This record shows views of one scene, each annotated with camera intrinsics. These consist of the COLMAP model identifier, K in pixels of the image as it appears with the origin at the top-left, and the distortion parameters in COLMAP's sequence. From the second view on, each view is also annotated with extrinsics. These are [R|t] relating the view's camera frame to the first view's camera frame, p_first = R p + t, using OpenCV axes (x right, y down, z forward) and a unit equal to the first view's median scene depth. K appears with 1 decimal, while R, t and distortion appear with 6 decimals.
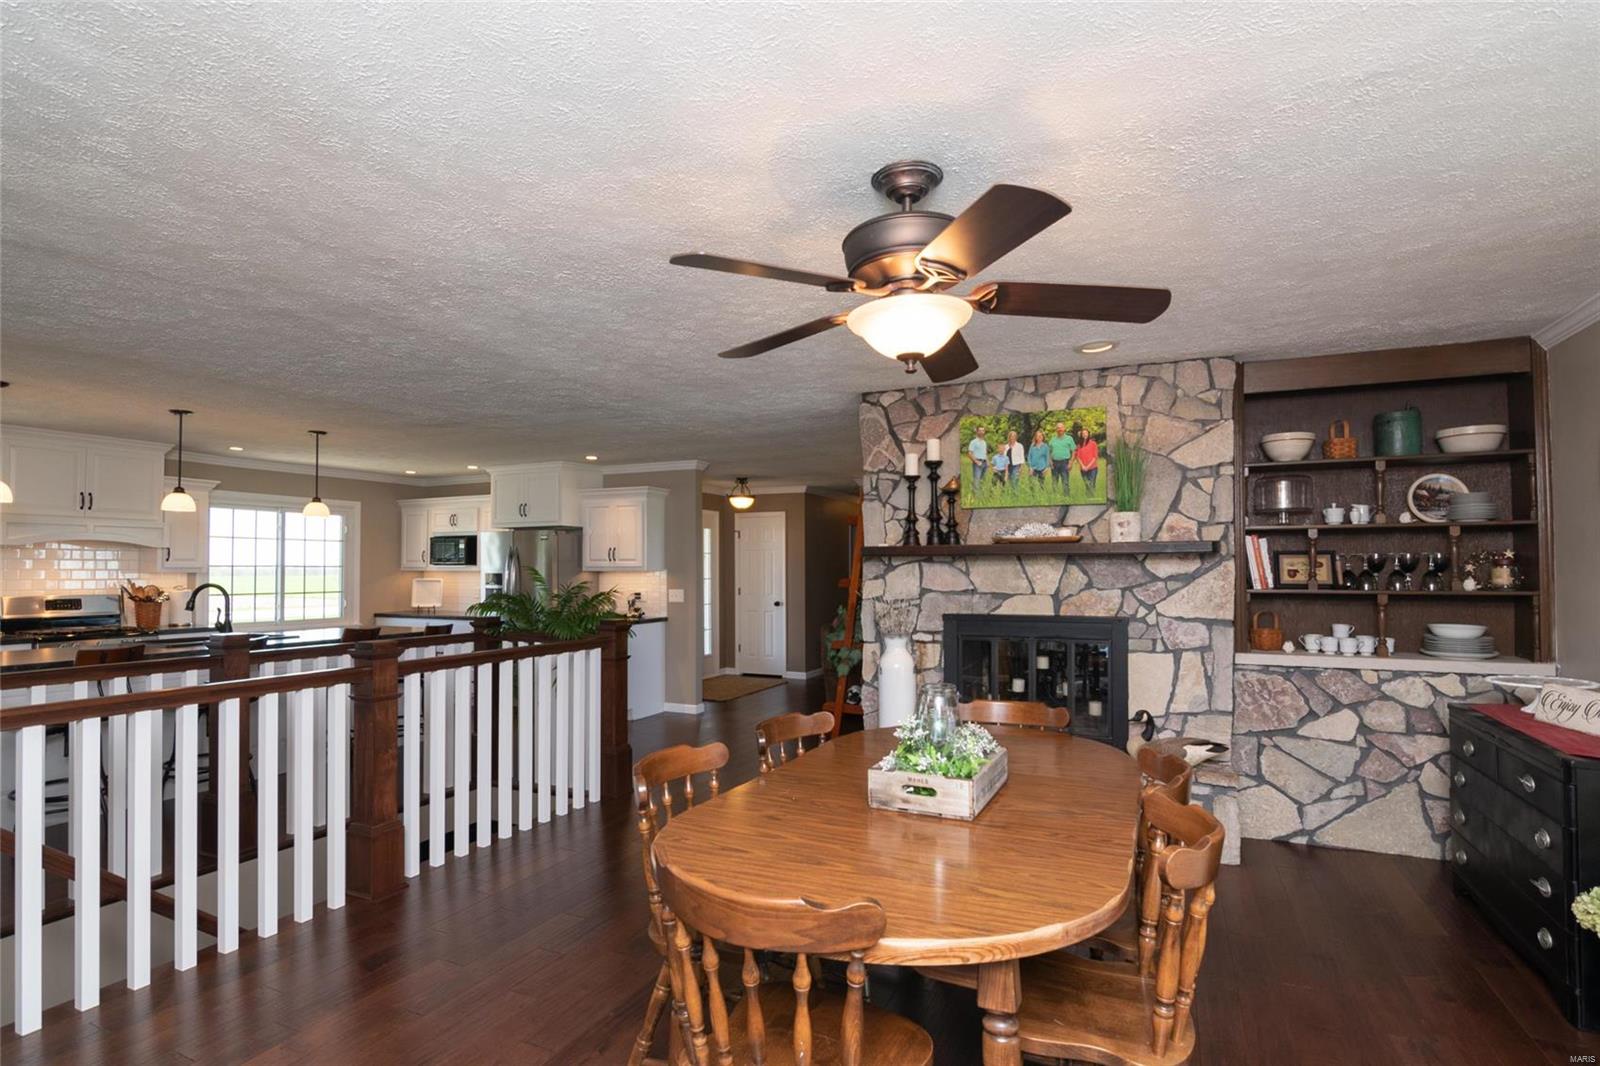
lens RADIAL K [[783.3, 0, 799.4], [0, 783.3, 559.4], [0, 0, 1]] dist [-0.002575, -0.005919]
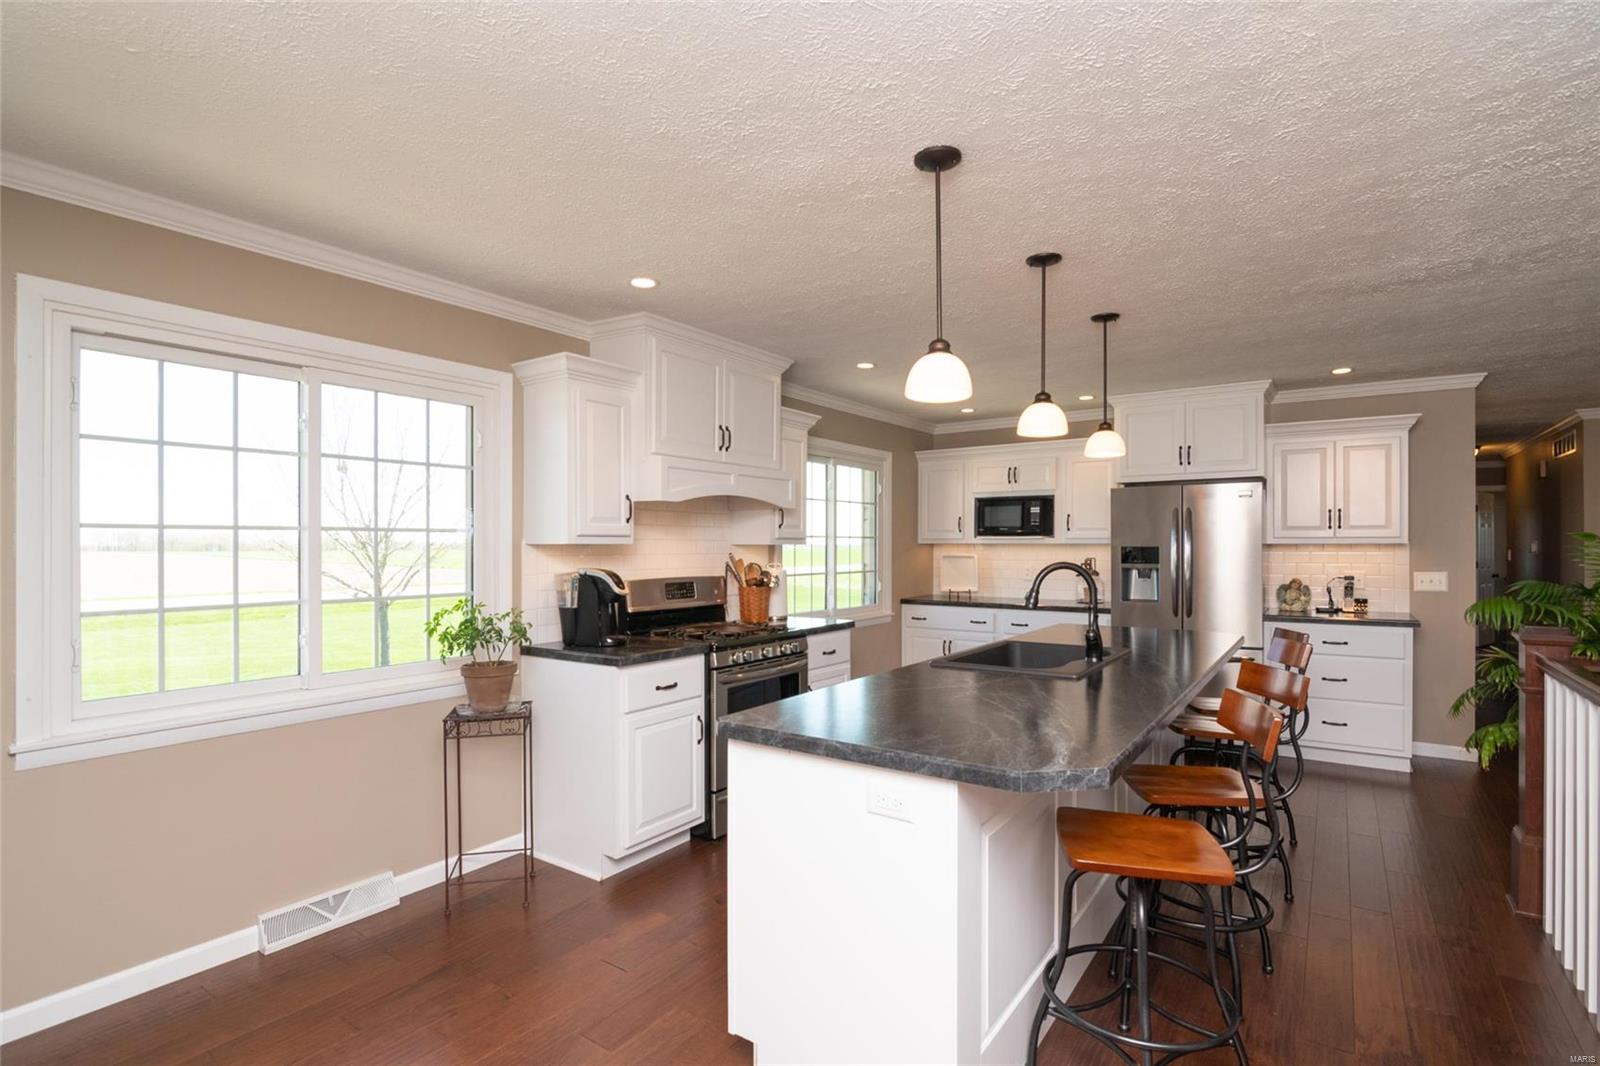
lens RADIAL K [[783.3, 0, 786.3], [0, 783.3, 545.6], [0, 0, 1]] dist [-0.002575, -0.005919]
pose [[0.985116, 0.001109, -0.171888, -1.023463], [0.001286, 0.999904, 0.013824, 0.011454], [0.171887, -0.013839, 0.985019, 0.471160]]
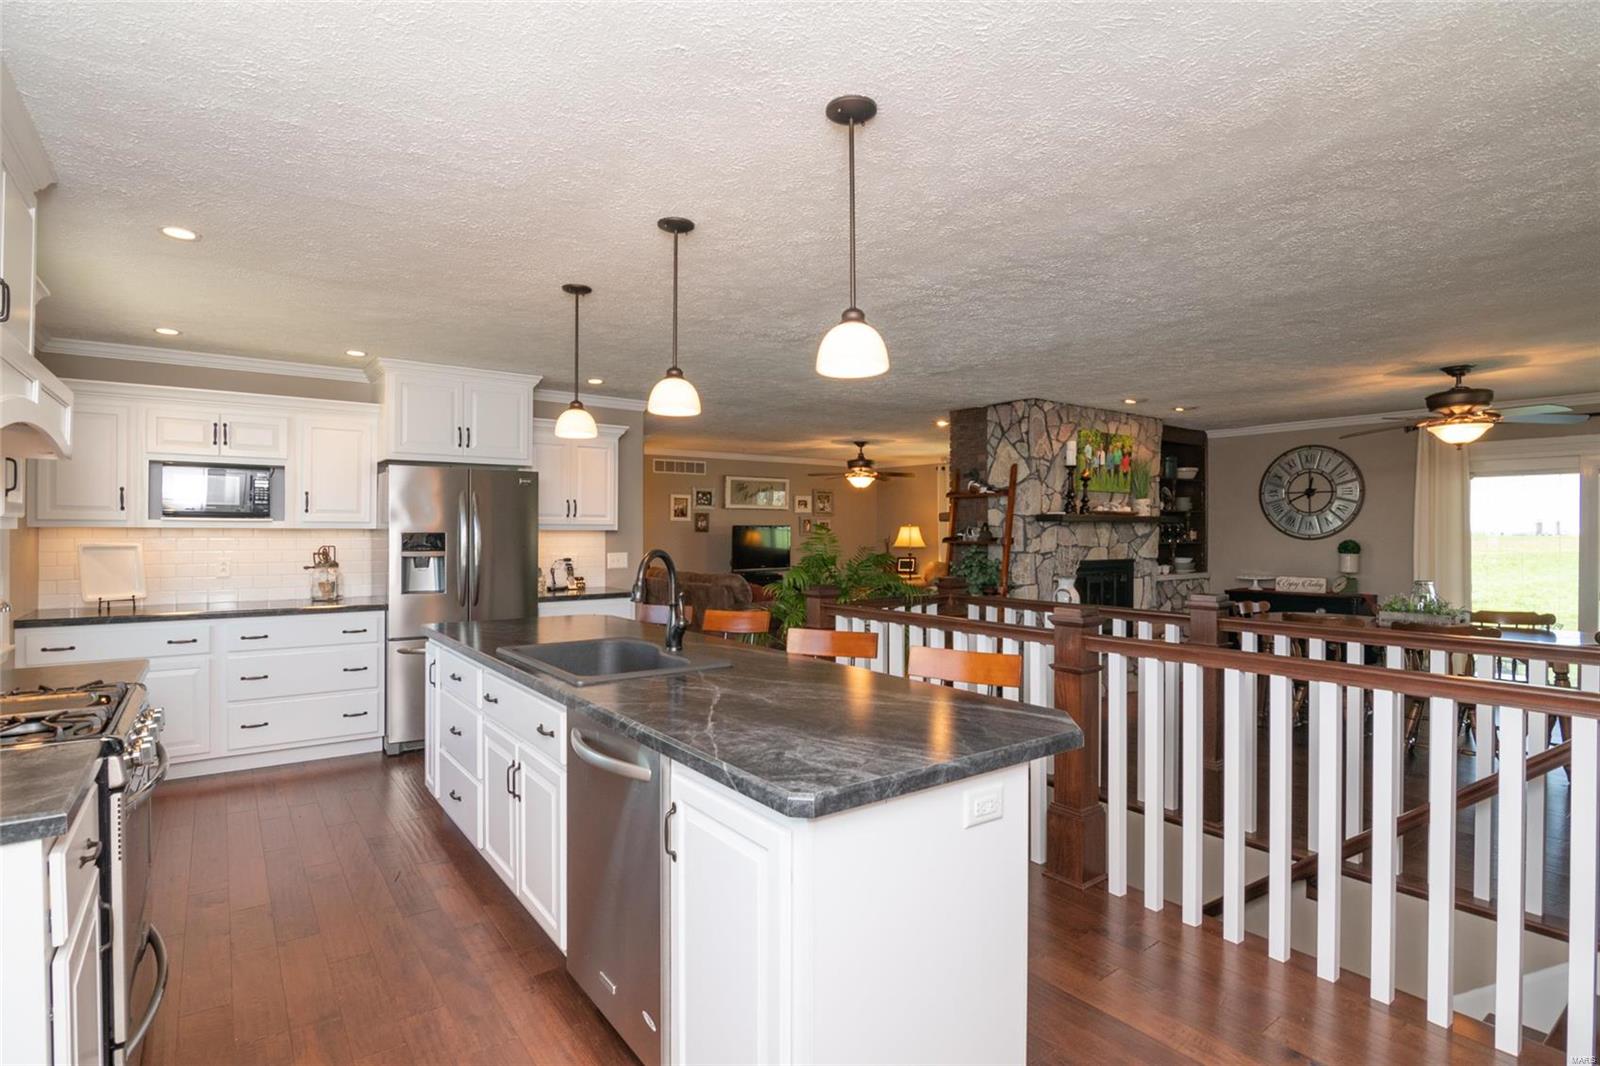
lens RADIAL K [[783.3, 0, 802.3], [0, 783.3, 534.7], [0, 0, 1]] dist [-0.002575, -0.005919]
pose [[0.479866, -0.000676, 0.877341, -1.403237], [-0.015797, 0.999831, 0.009411, 0.014926], [-0.877199, -0.018375, 0.479774, 0.769173]]
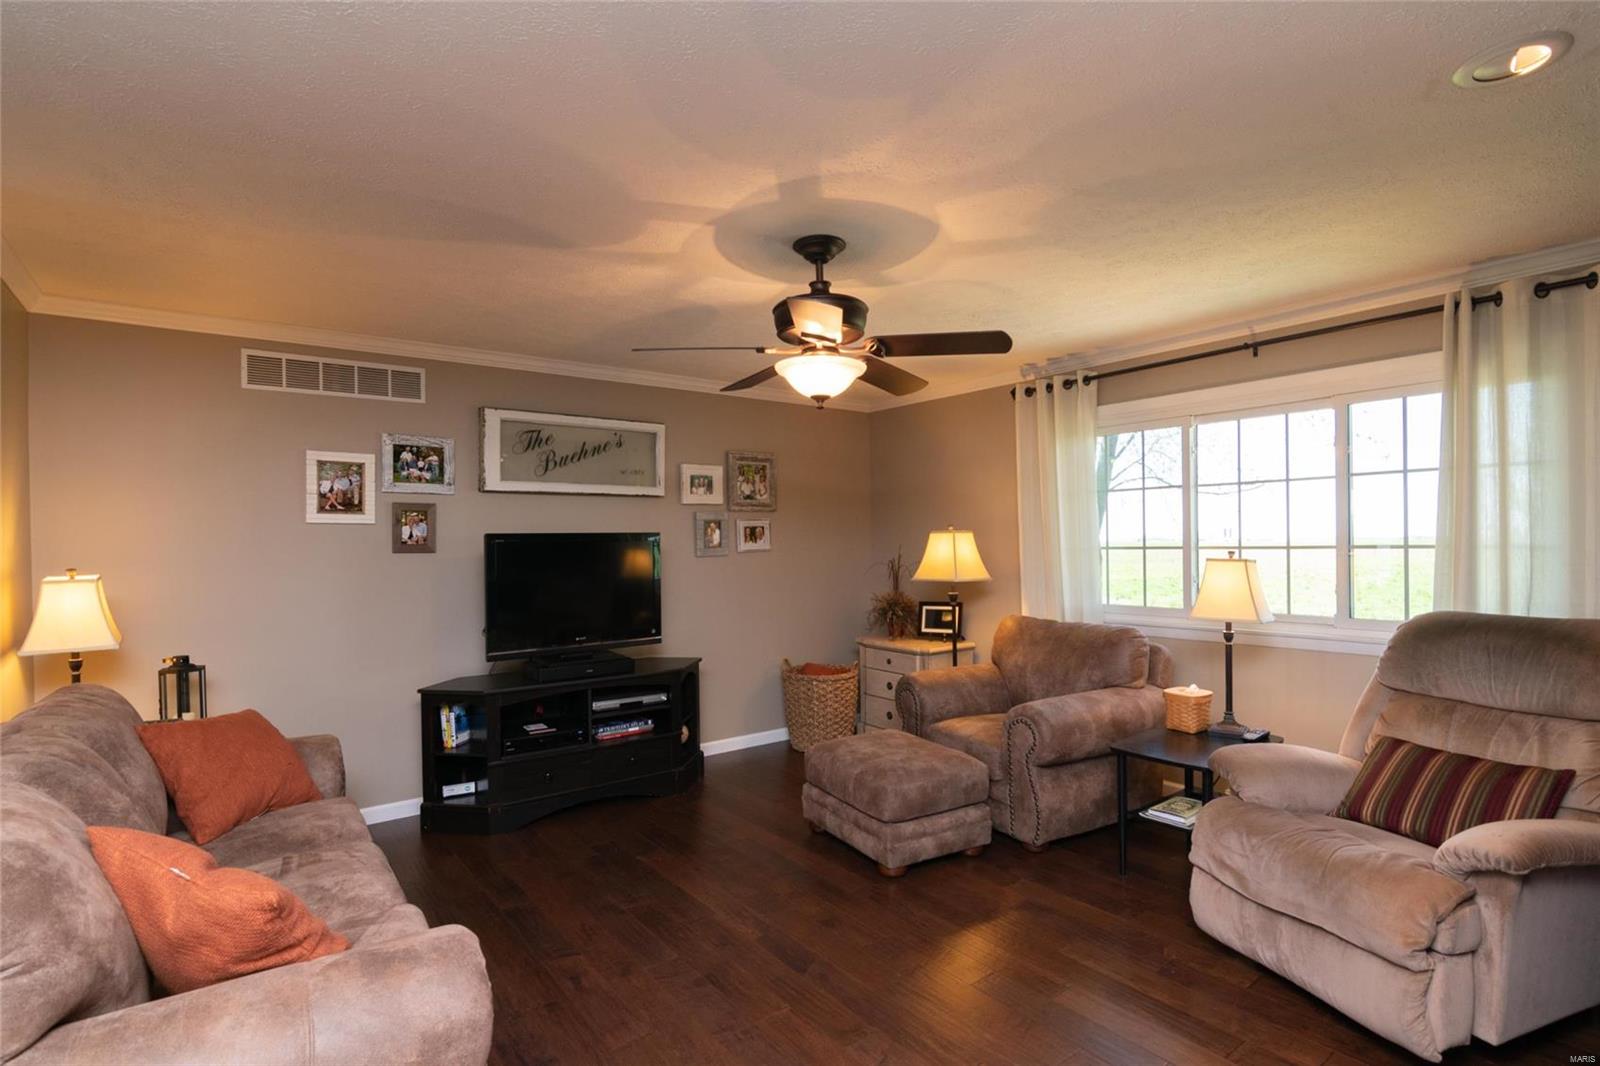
lens RADIAL K [[783.3, 0, 774.3], [0, 783.3, 549.0], [0, 0, 1]] dist [-0.002575, -0.005919]
pose [[0.480066, -0.005912, 0.877213, 0.038547], [-0.000767, 0.999974, 0.007160, 0.022506], [-0.877232, -0.004110, 0.480049, 1.428097]]
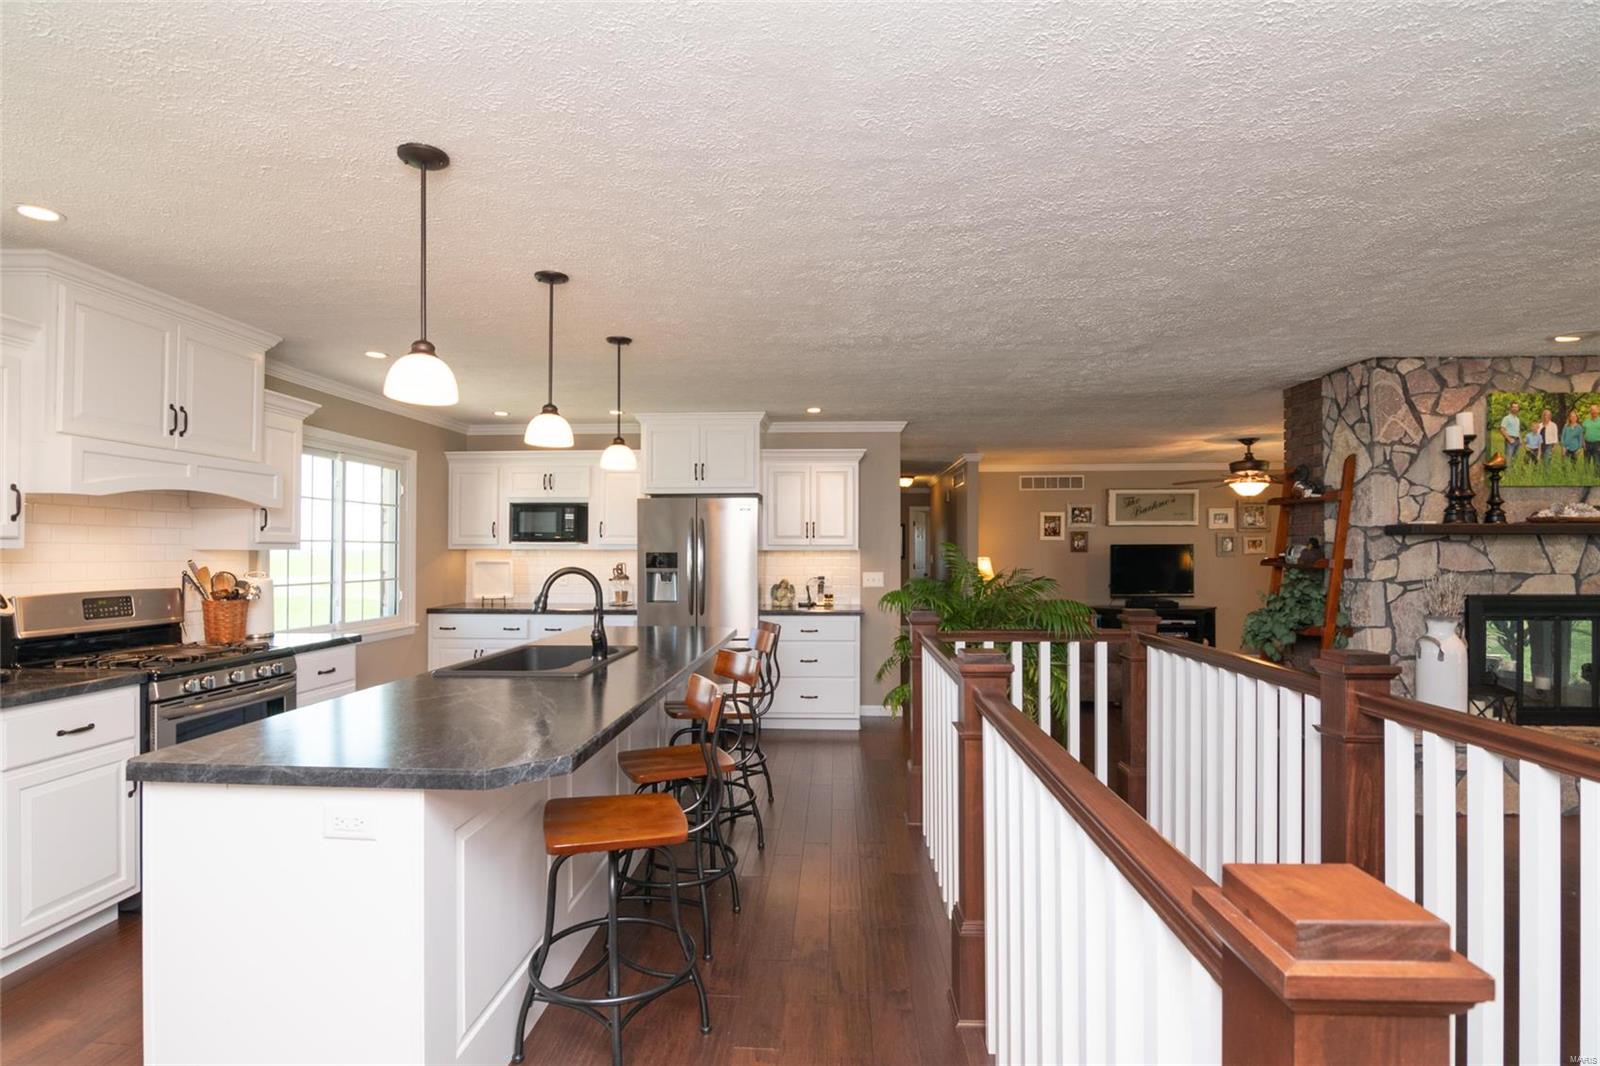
lens RADIAL K [[783.3, 0, 794.0], [0, 783.3, 544.3], [0, 0, 1]] dist [-0.002575, -0.005919]
pose [[0.927063, 0.005855, 0.374860, -0.983052], [-0.007534, 0.999967, 0.003014, 0.010952], [-0.374830, -0.005619, 0.927076, 0.443116]]
